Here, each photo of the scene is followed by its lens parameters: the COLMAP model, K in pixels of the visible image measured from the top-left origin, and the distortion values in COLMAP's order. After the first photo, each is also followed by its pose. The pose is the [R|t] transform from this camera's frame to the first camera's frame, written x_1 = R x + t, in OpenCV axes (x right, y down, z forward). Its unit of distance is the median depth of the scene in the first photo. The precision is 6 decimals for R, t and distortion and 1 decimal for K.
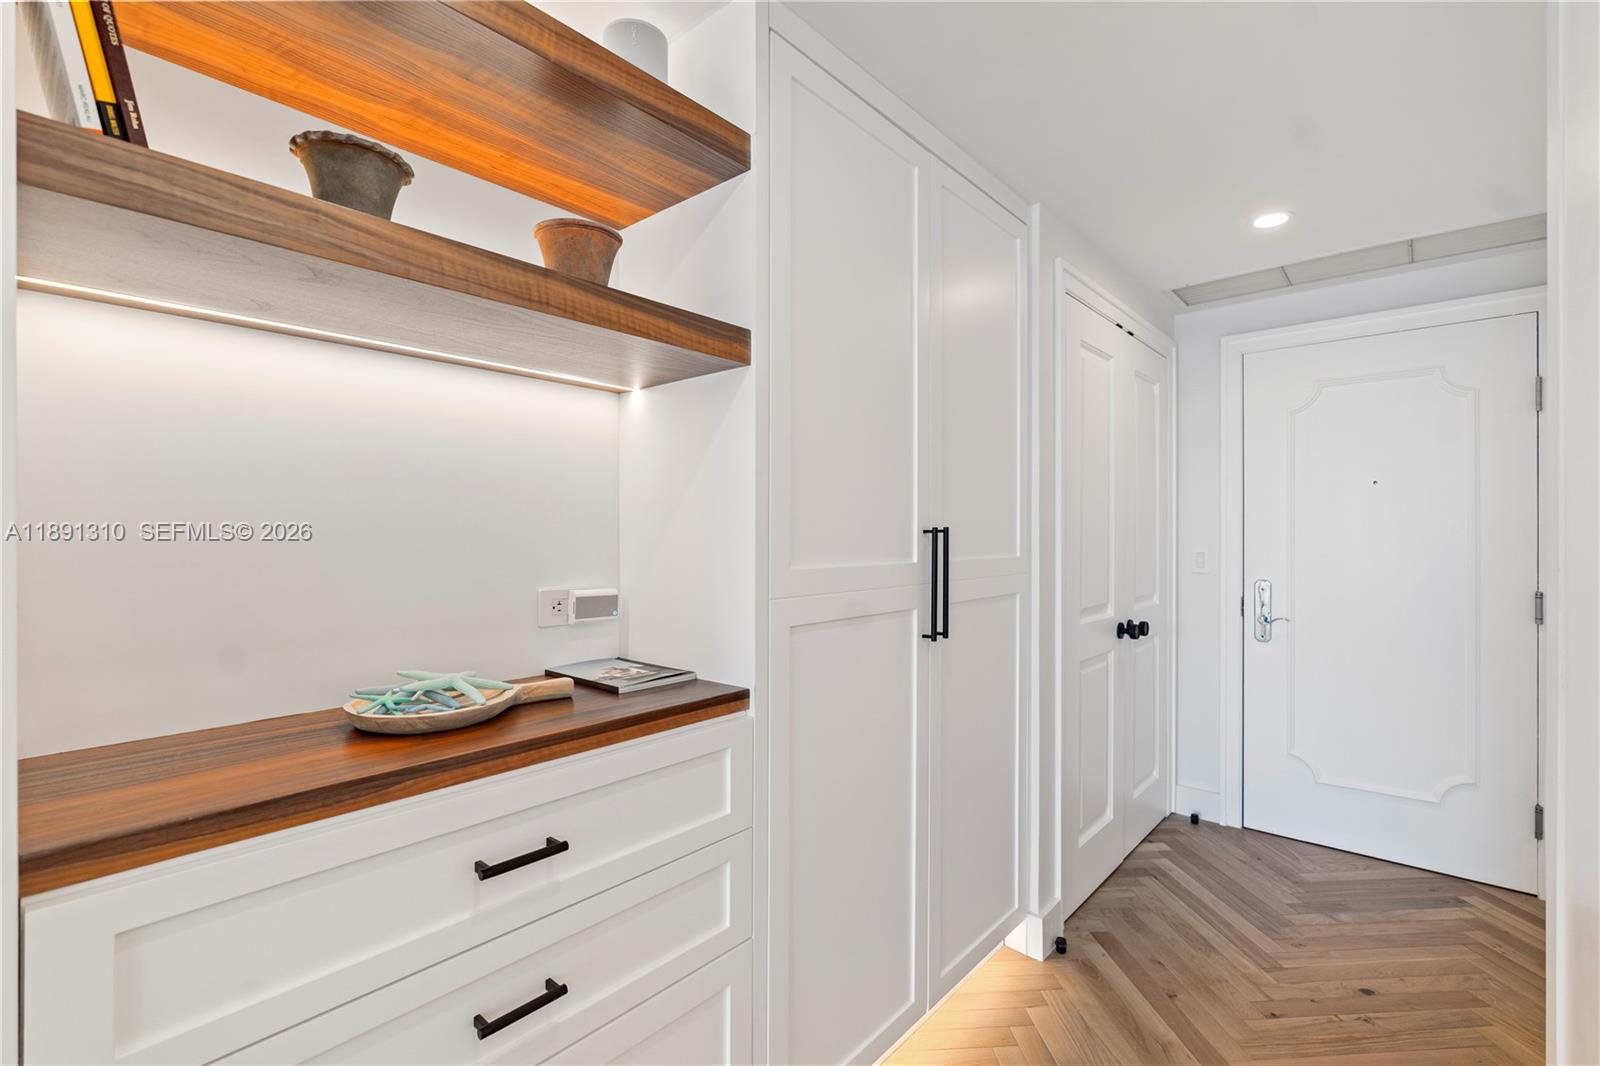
lens RADIAL K [[727.8, 0, 798.6], [0, 727.8, 533.4], [0, 0, 1]] dist [-0.002053, -0.000123]
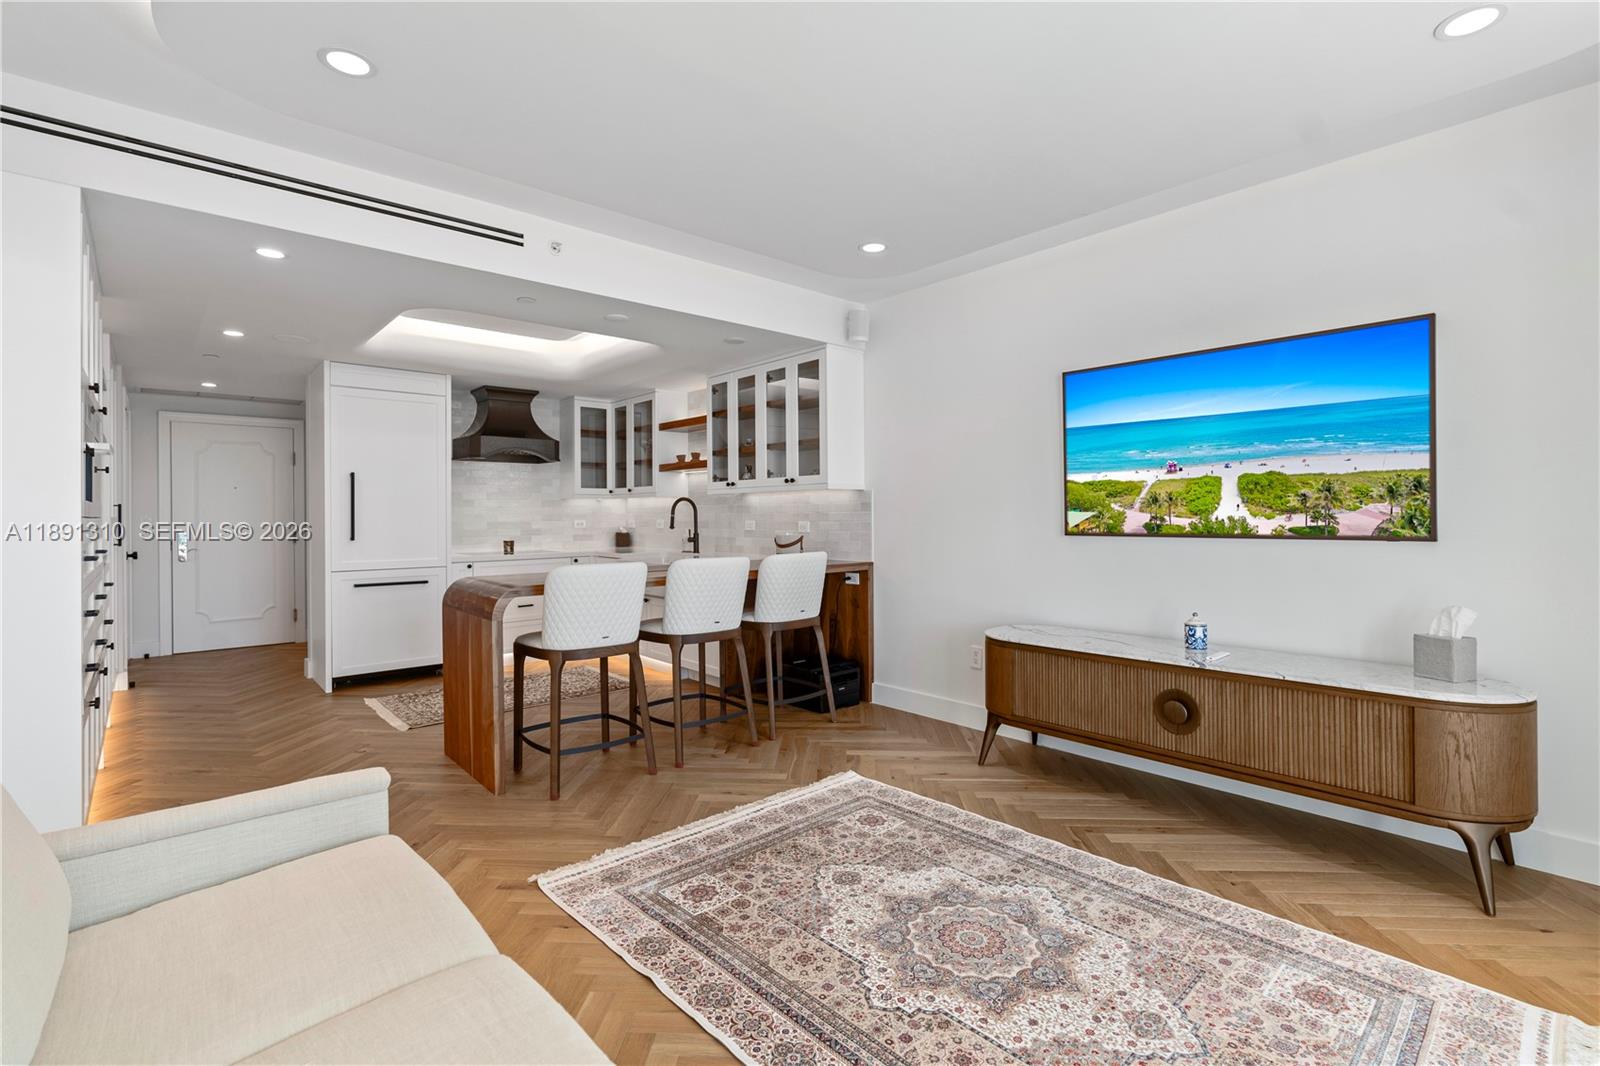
lens RADIAL K [[727.8, 0, 790.7], [0, 727.8, 520.2], [0, 0, 1]] dist [-0.002053, -0.000123]
pose [[0.139260, -0.010944, 0.990195, -1.351552], [0.005947, 0.999930, 0.010215, 0.022766], [-0.990238, 0.004466, 0.139315, -1.164256]]
